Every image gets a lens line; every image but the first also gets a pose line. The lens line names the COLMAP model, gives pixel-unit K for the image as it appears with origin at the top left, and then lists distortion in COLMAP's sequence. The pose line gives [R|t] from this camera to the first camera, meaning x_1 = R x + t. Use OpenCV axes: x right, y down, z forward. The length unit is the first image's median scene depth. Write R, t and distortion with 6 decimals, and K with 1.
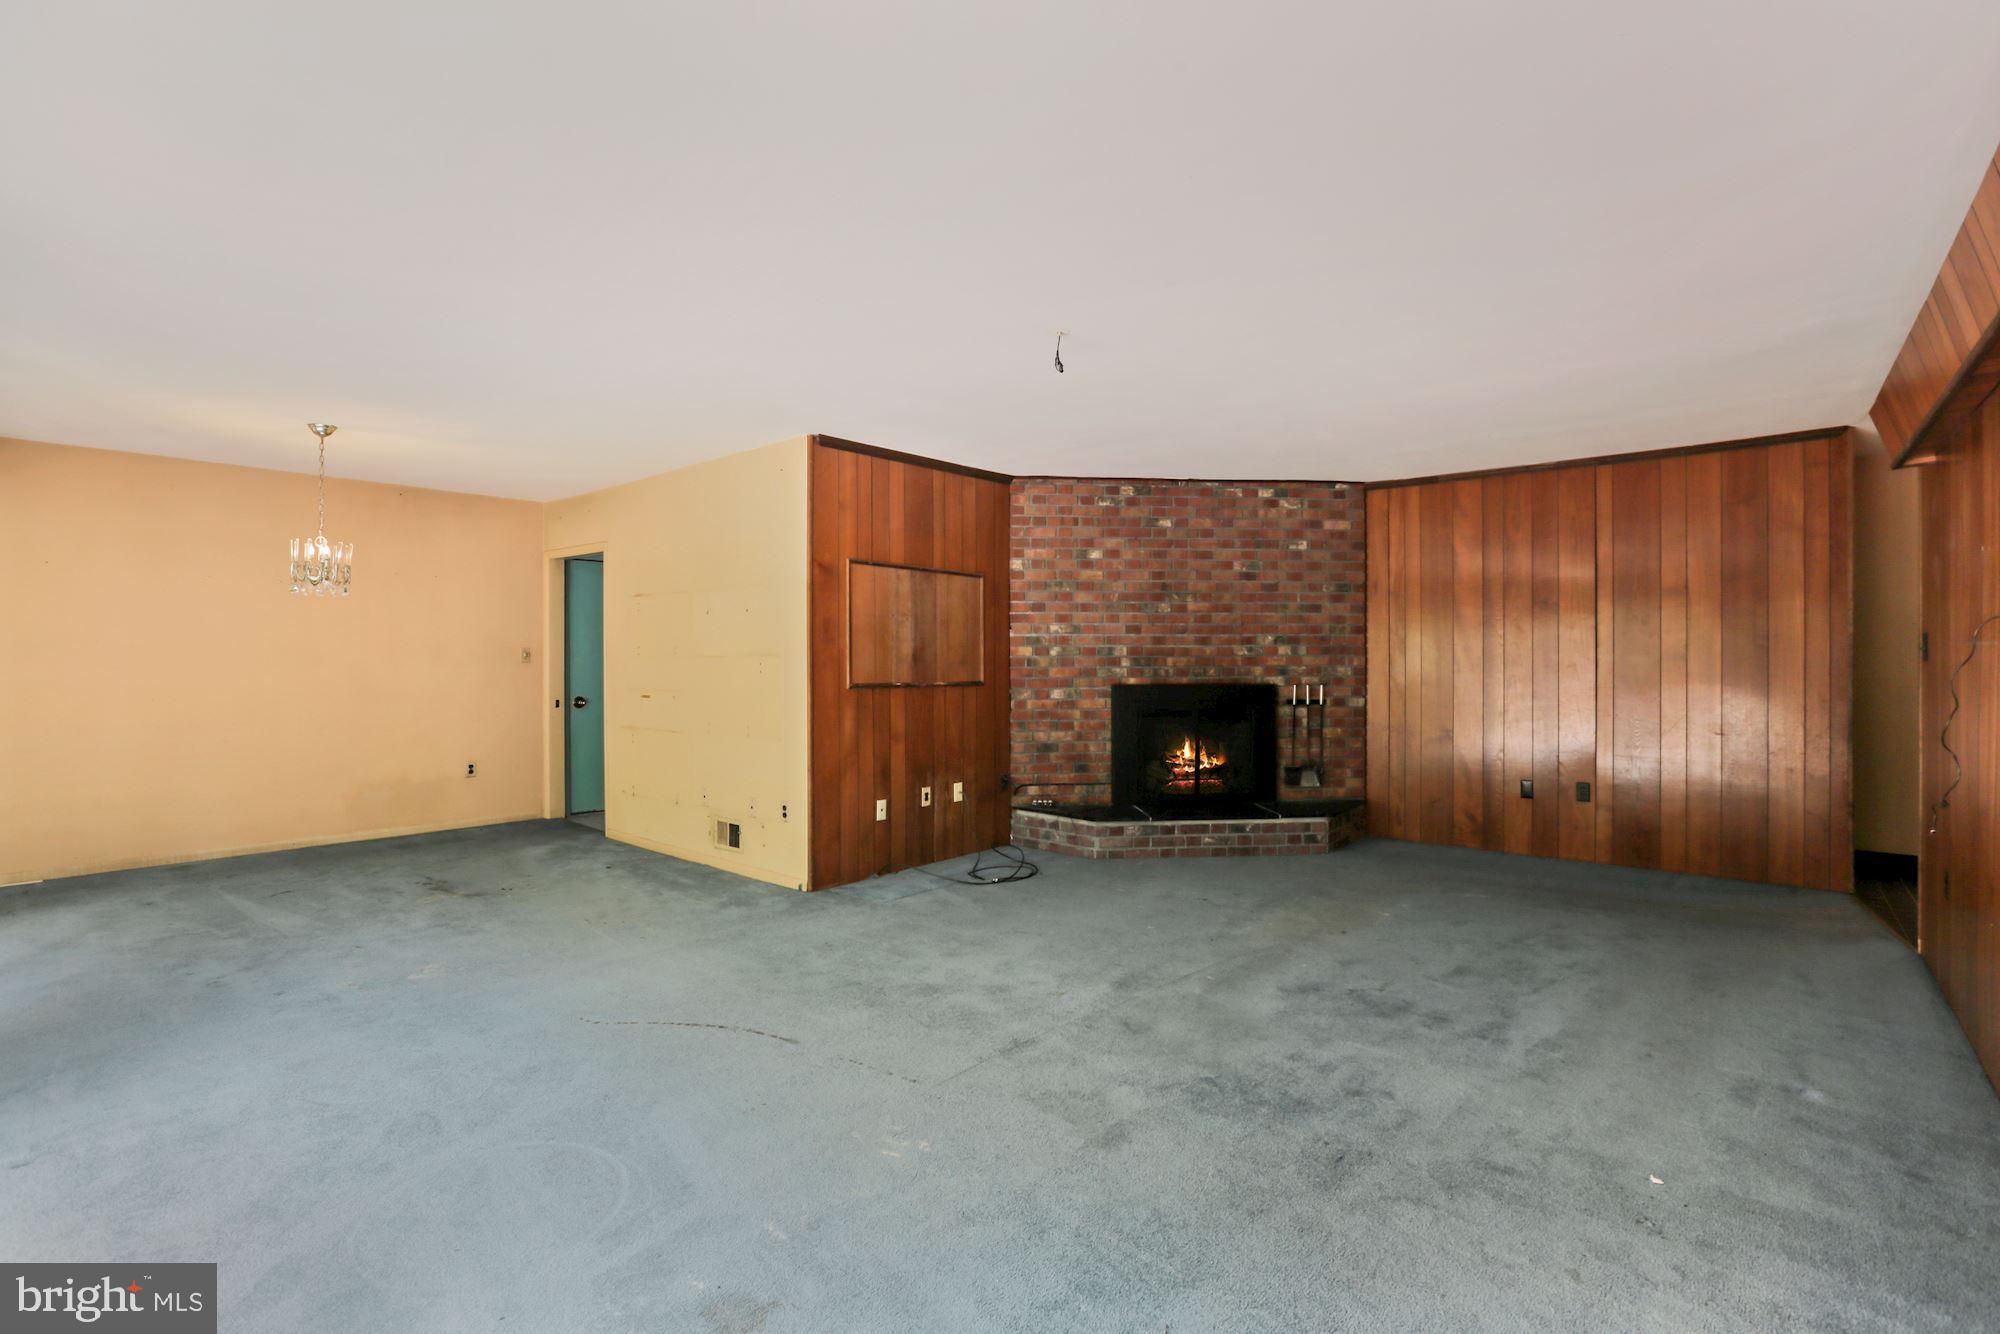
lens RADIAL K [[913.3, 0, 1006.4], [0, 913.3, 655.3], [0, 0, 1]] dist [-0.008155, 0.001065]
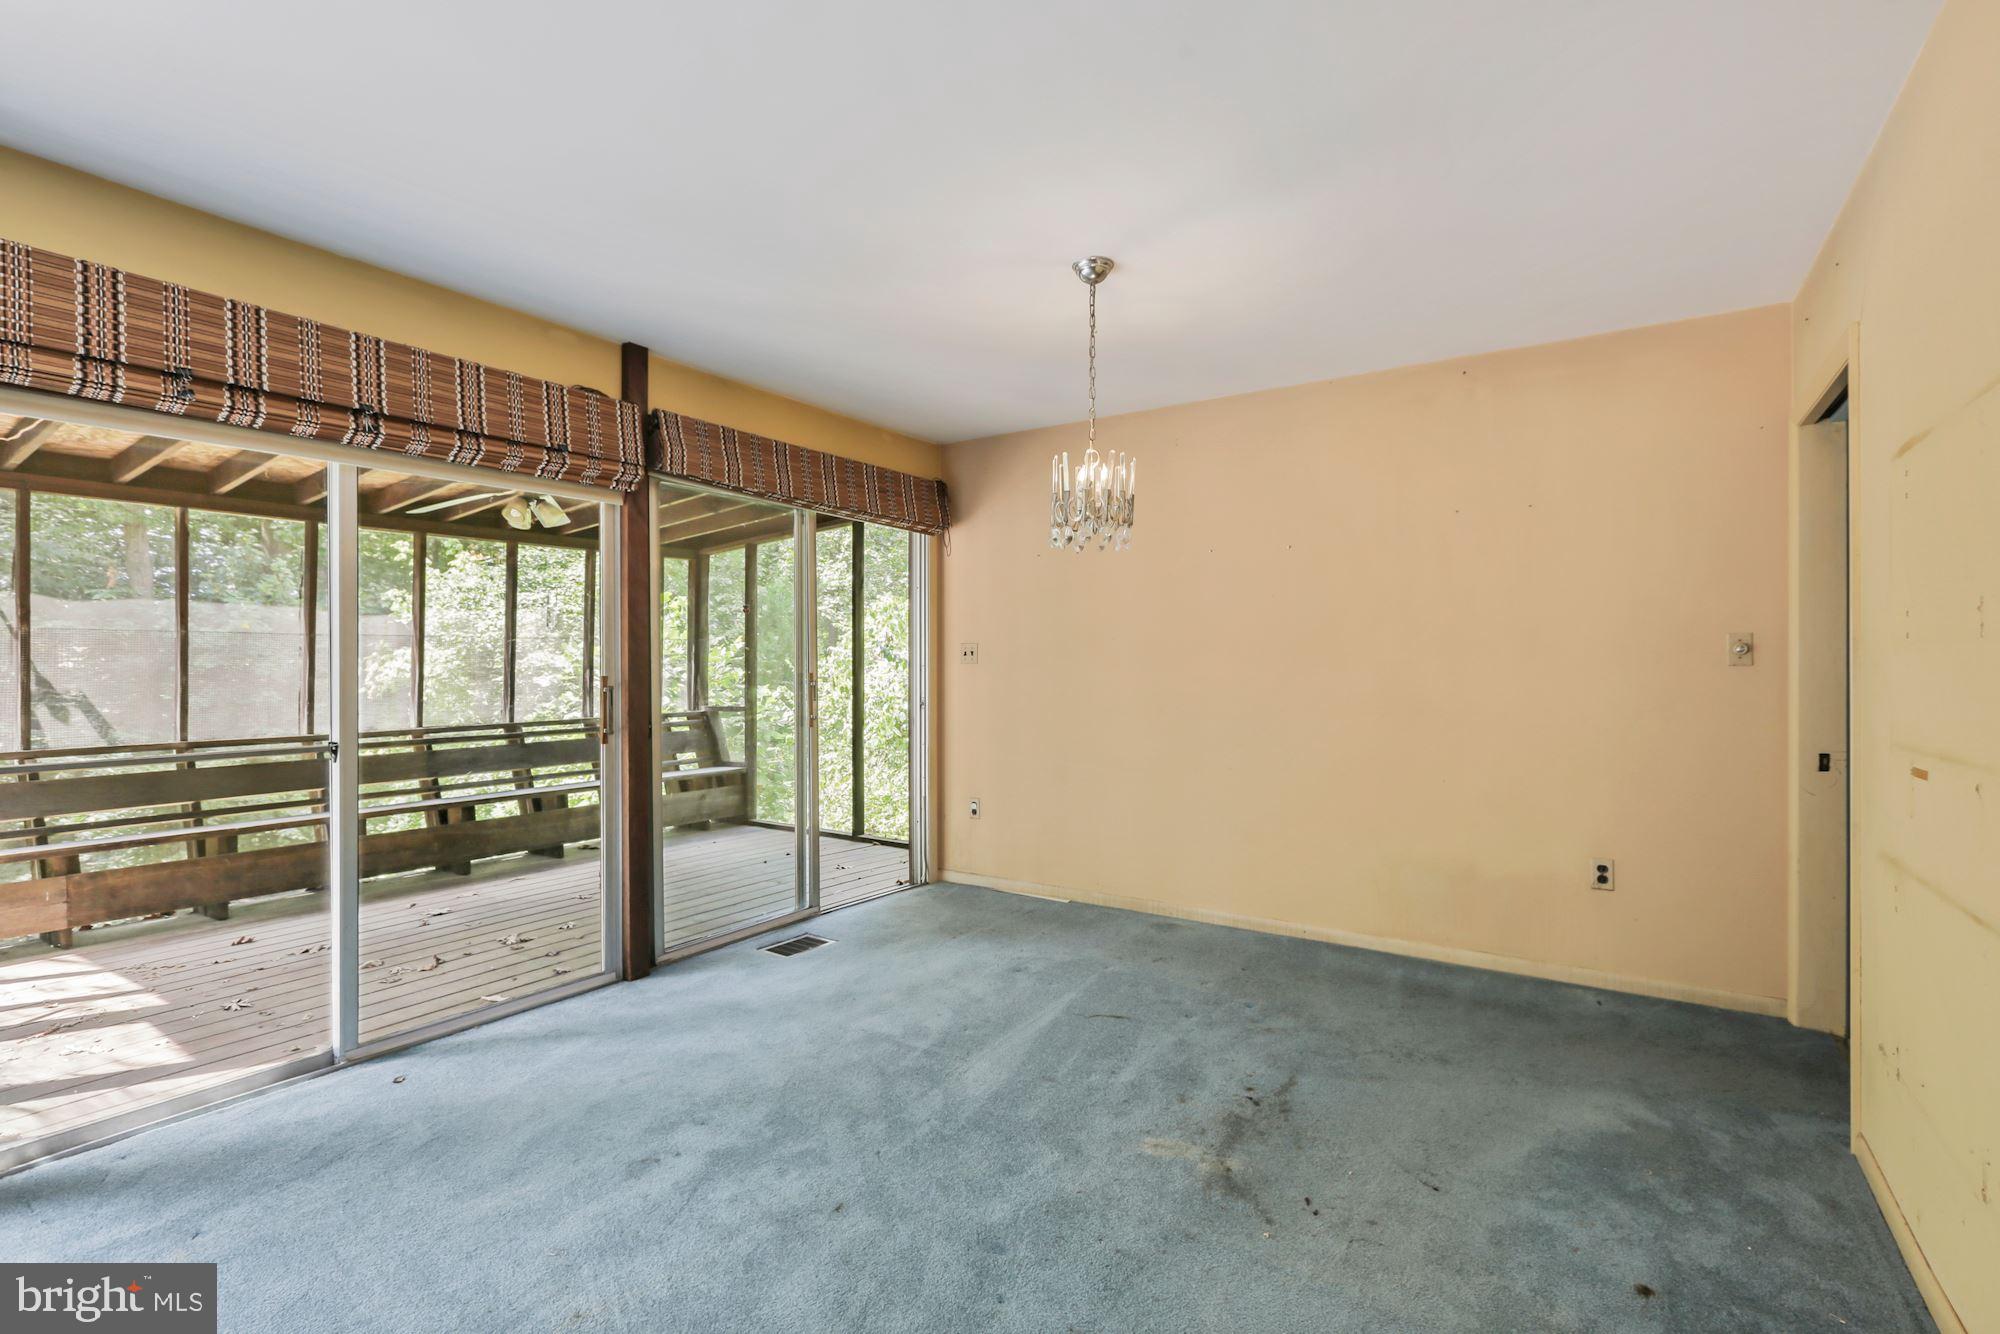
lens RADIAL K [[913.3, 0, 998.0], [0, 913.3, 665.2], [0, 0, 1]] dist [-0.008155, 0.001065]
pose [[0.093589, -0.003440, -0.995605, -0.116127], [0.001895, 0.999993, -0.003277, 0.009304], [0.995609, -0.001580, 0.093595, 0.630744]]
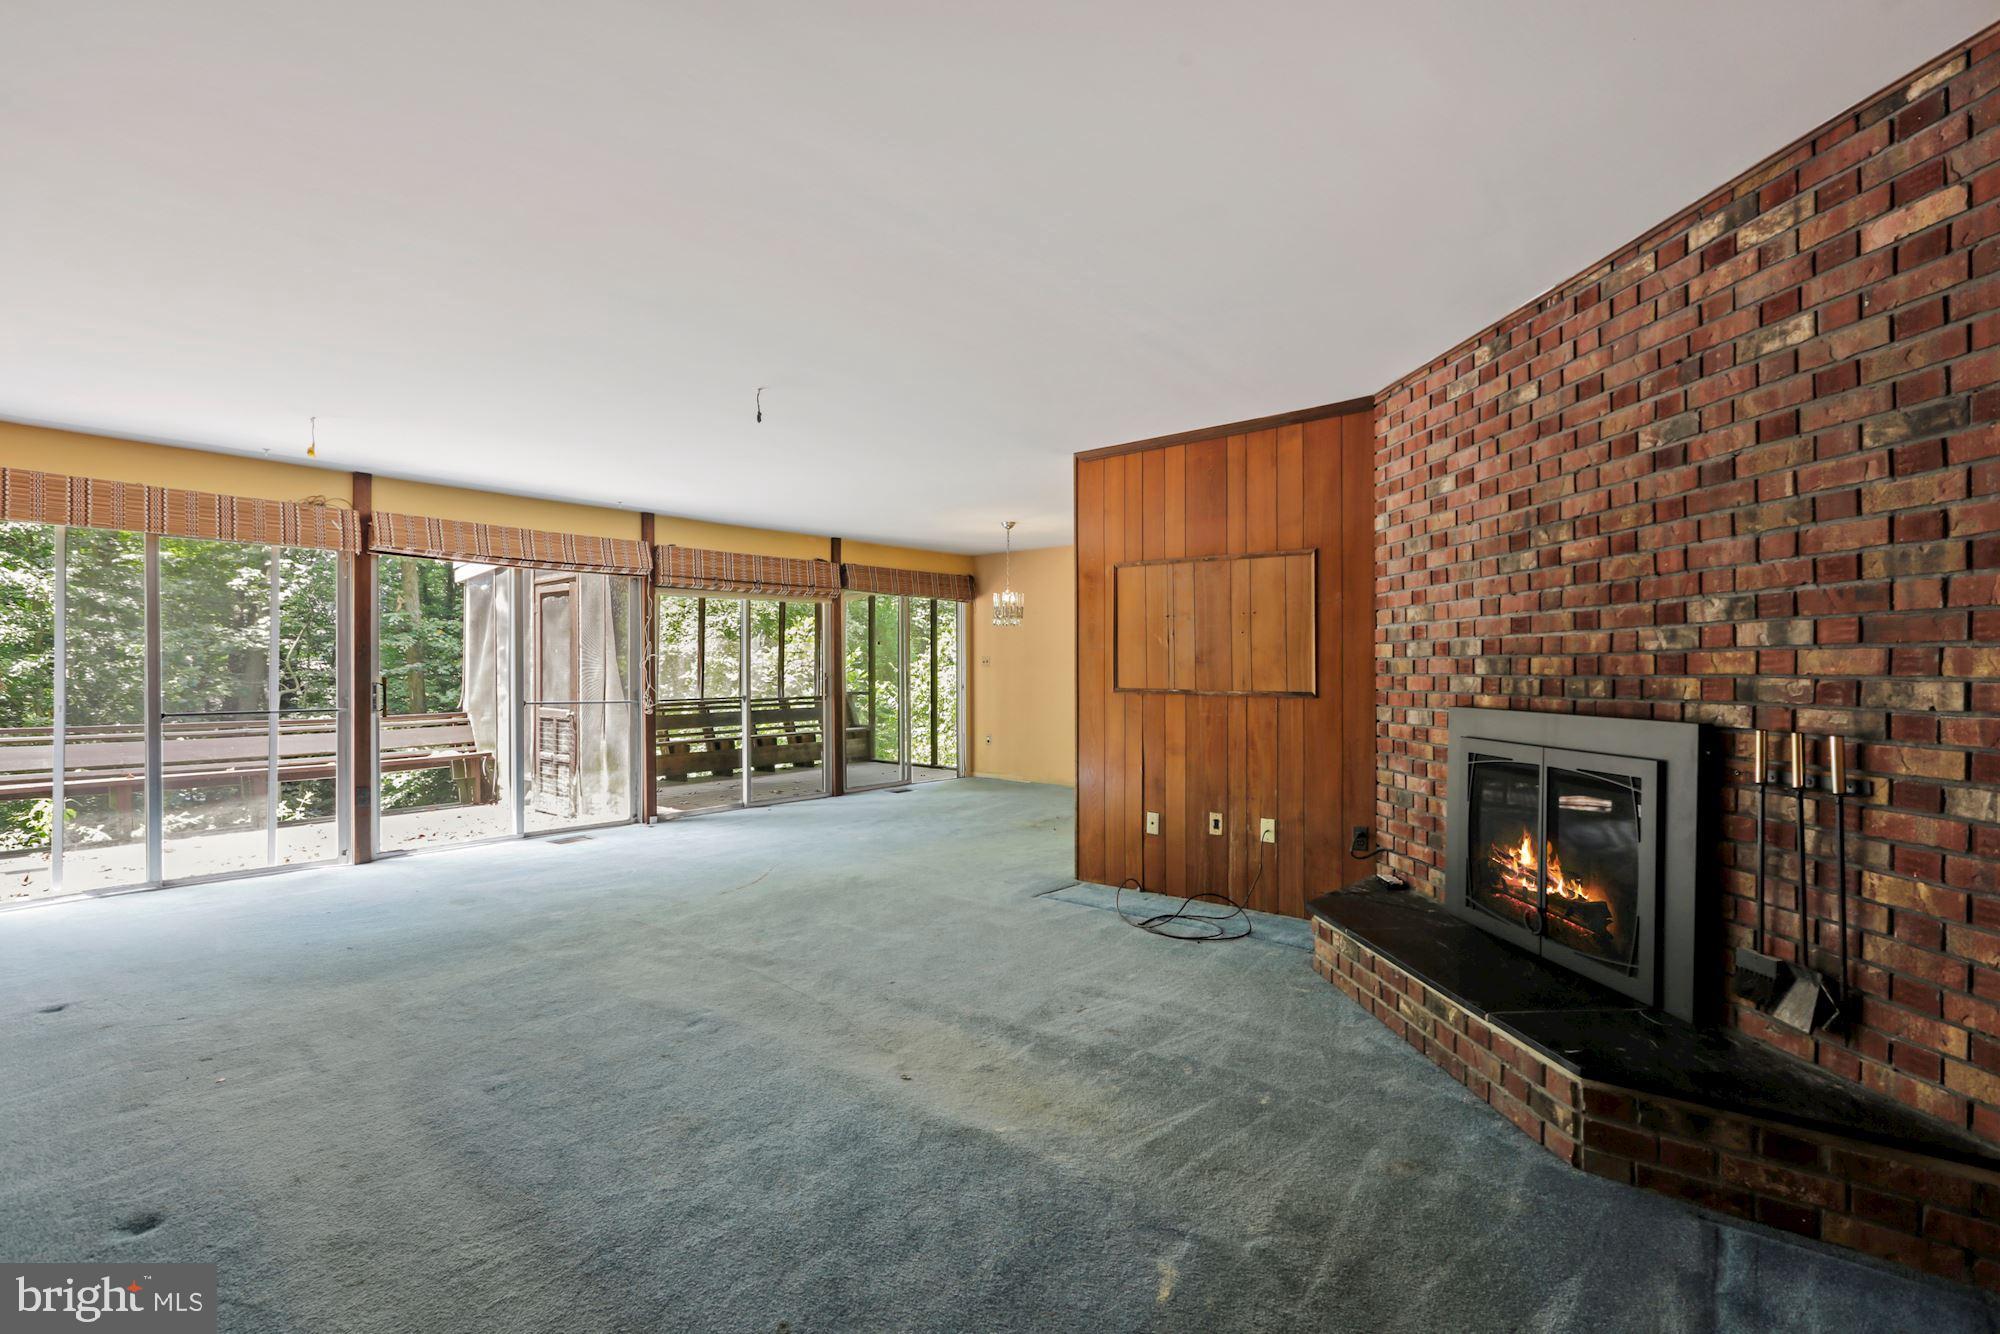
lens RADIAL K [[913.3, 0, 1009.5], [0, 913.3, 670.4], [0, 0, 1]] dist [-0.008155, 0.001065]
pose [[0.005393, 0.001978, -0.999984, 0.684382], [0.001328, 0.999997, 0.001985, 0.007948], [0.999985, -0.001339, 0.005390, 0.714764]]
